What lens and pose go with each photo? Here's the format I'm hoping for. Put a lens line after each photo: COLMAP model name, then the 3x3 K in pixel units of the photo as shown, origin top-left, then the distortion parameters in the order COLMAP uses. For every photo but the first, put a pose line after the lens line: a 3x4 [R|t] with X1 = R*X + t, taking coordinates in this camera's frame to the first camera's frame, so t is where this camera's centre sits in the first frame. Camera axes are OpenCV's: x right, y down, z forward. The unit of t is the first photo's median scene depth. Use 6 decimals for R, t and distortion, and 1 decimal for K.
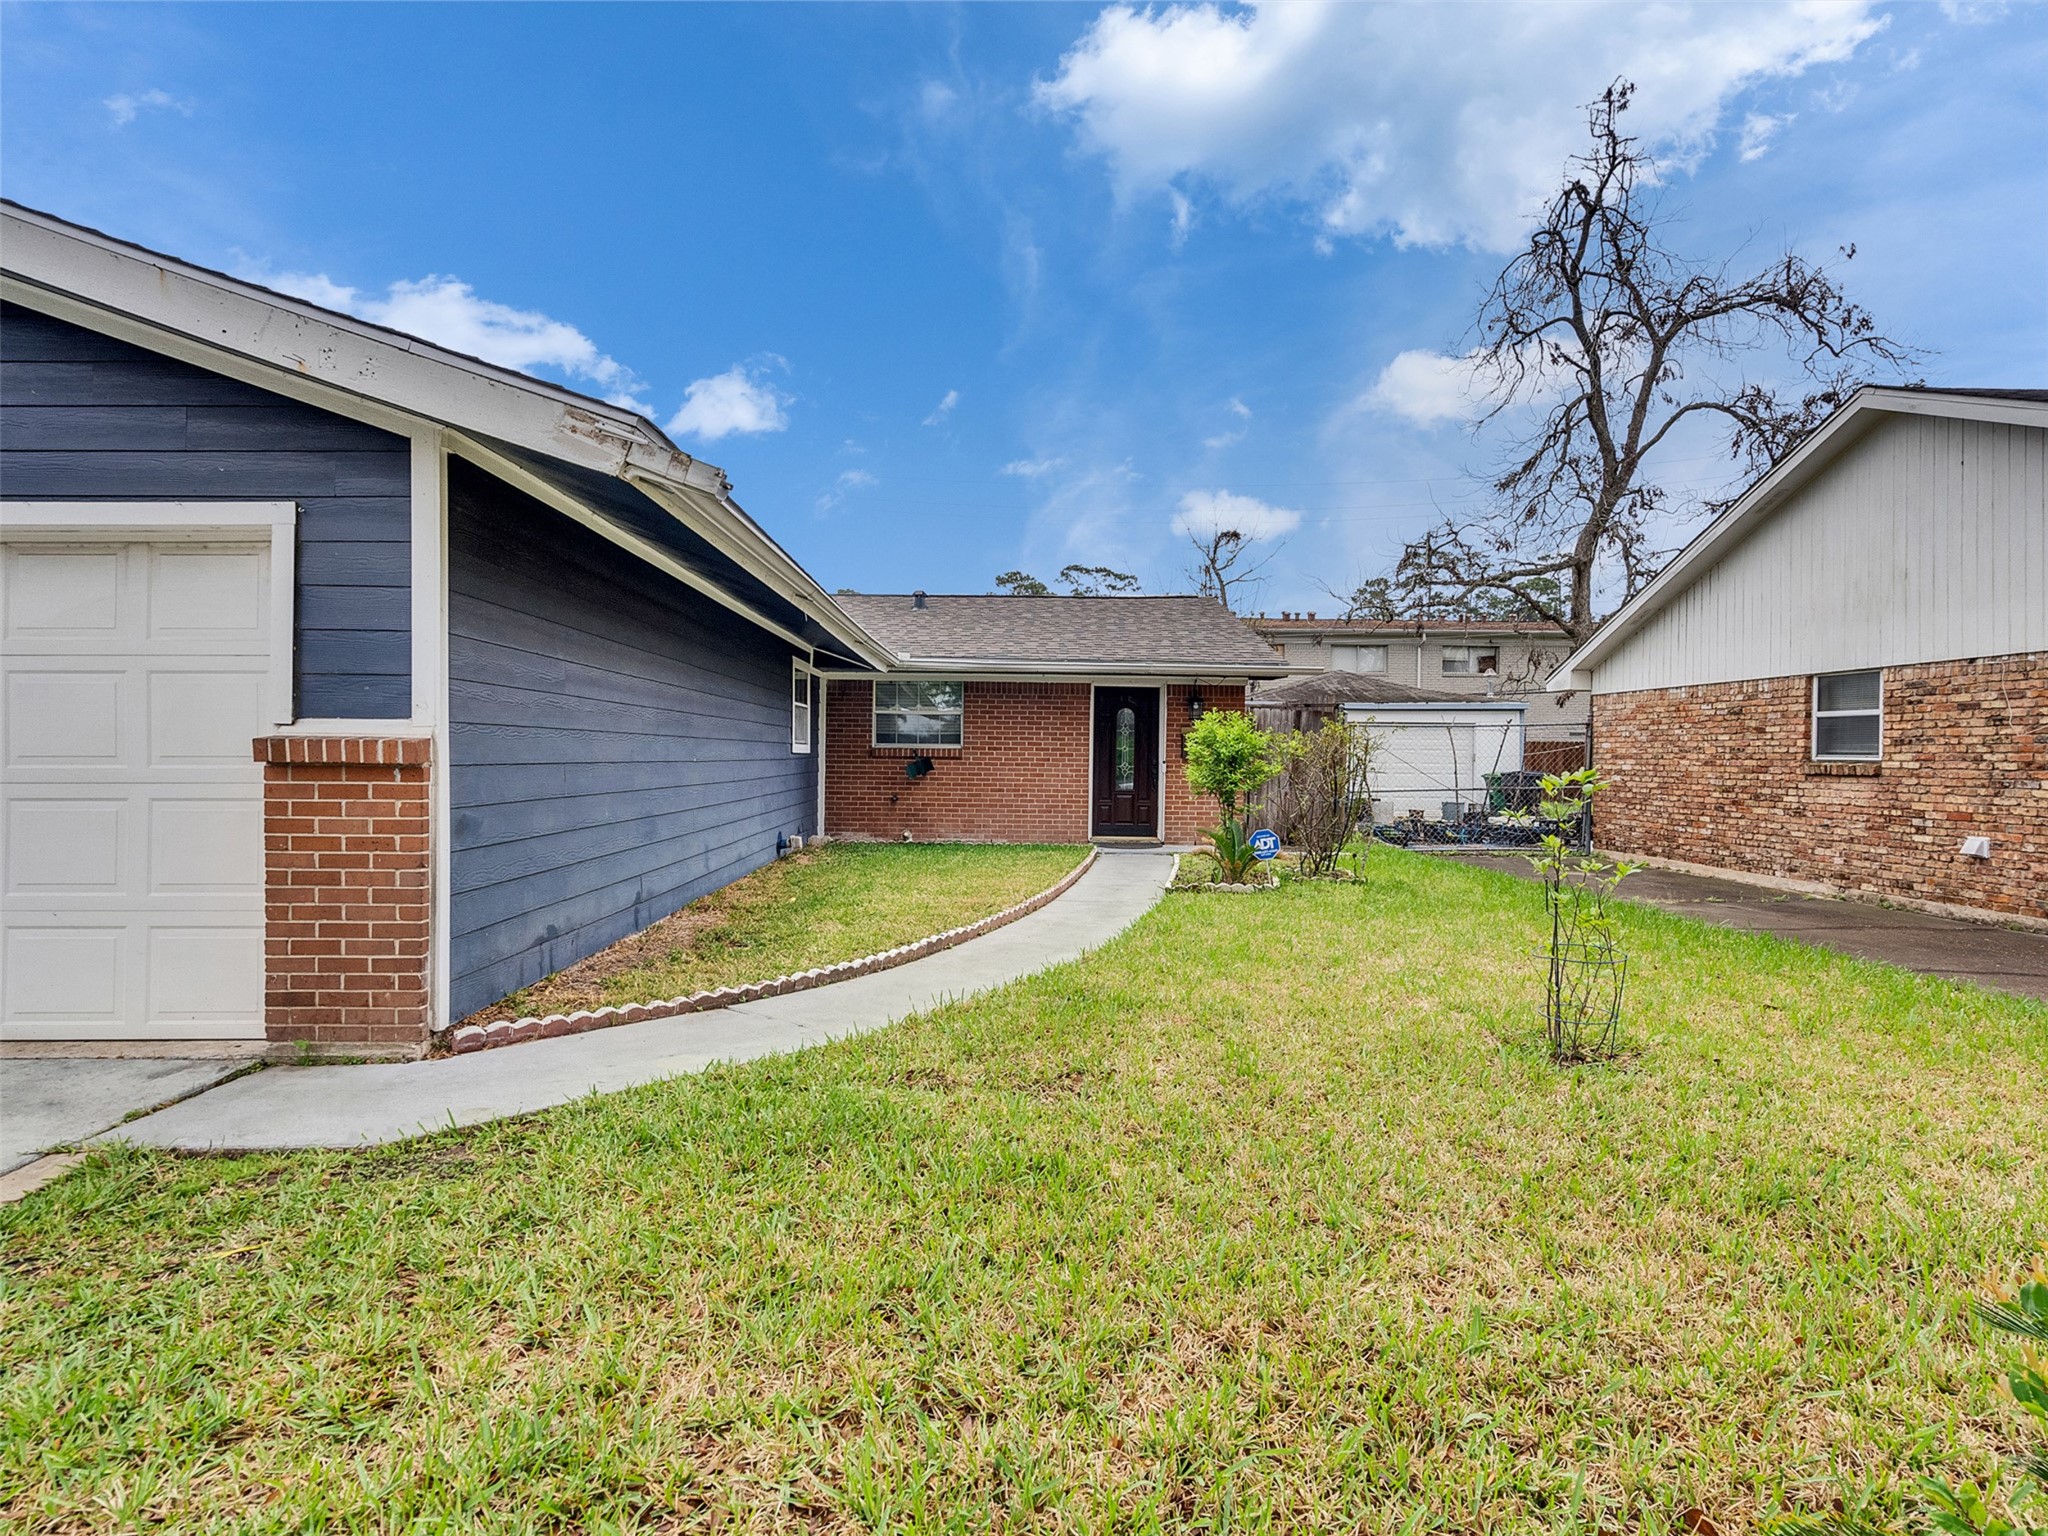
lens RADIAL K [[1053.5, 0, 1003.9], [0, 1053.5, 765.7], [0, 0, 1]] dist [-0.004359, 0.003688]
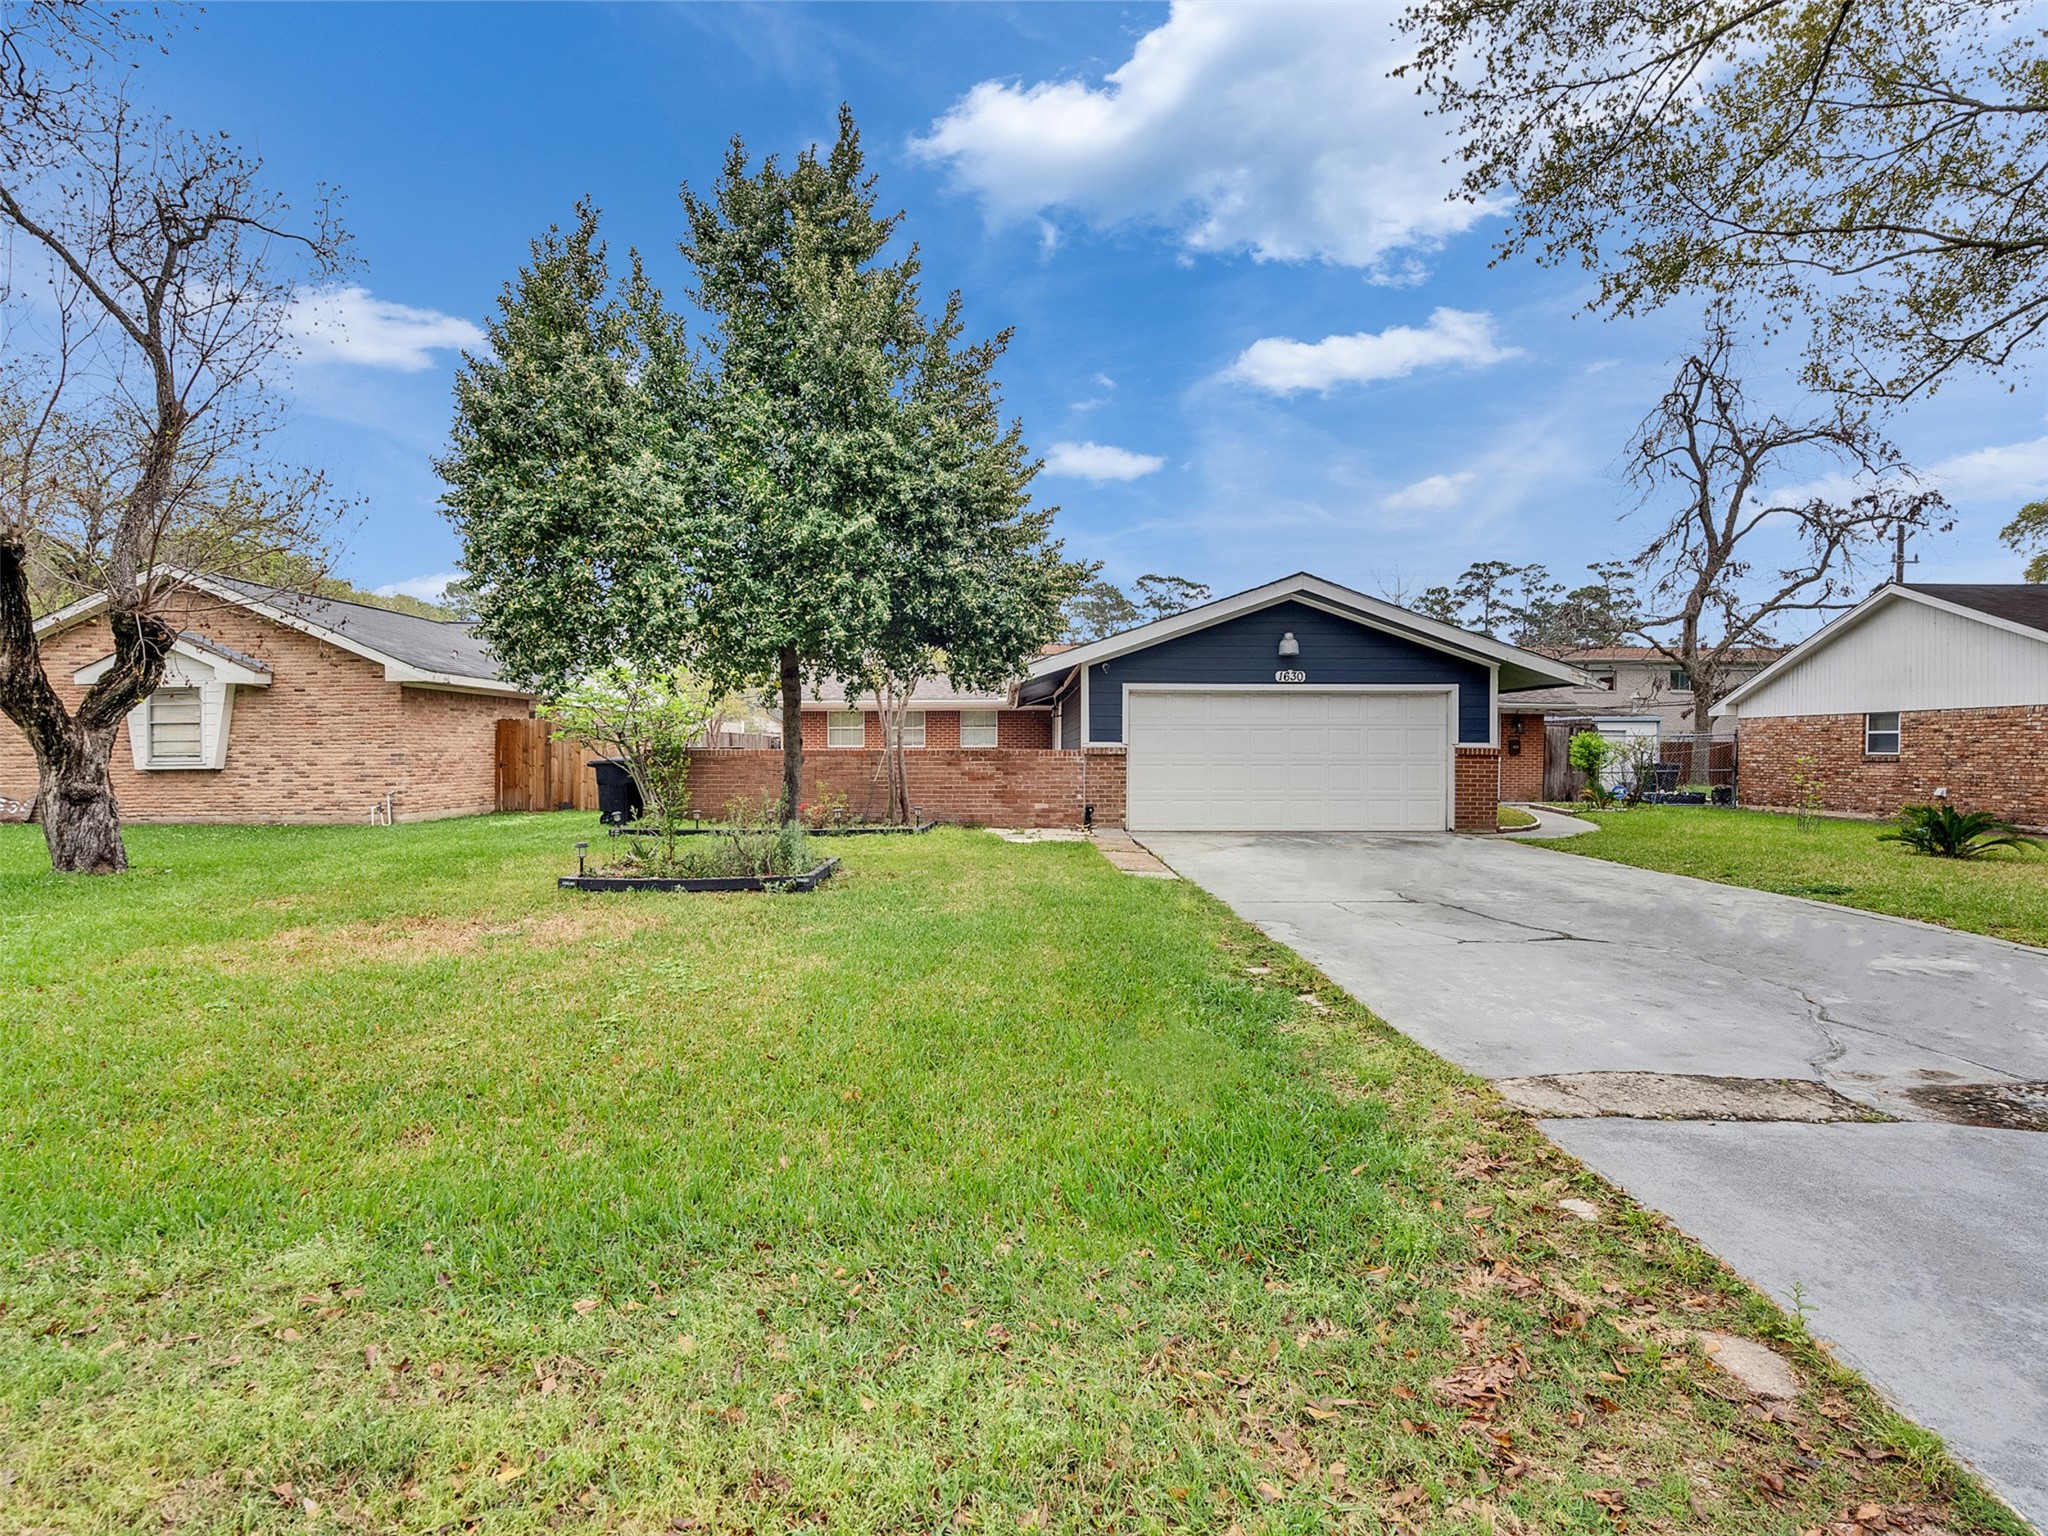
lens RADIAL K [[1053.5, 0, 1003.9], [0, 1053.5, 765.7], [0, 0, 1]] dist [-0.004359, 0.003688]
pose [[0.999806, -0.000155, -0.019700, -0.367683], [0.000209, 0.999996, 0.002733, 0.004400], [0.019700, -0.002736, 0.999802, -0.457372]]
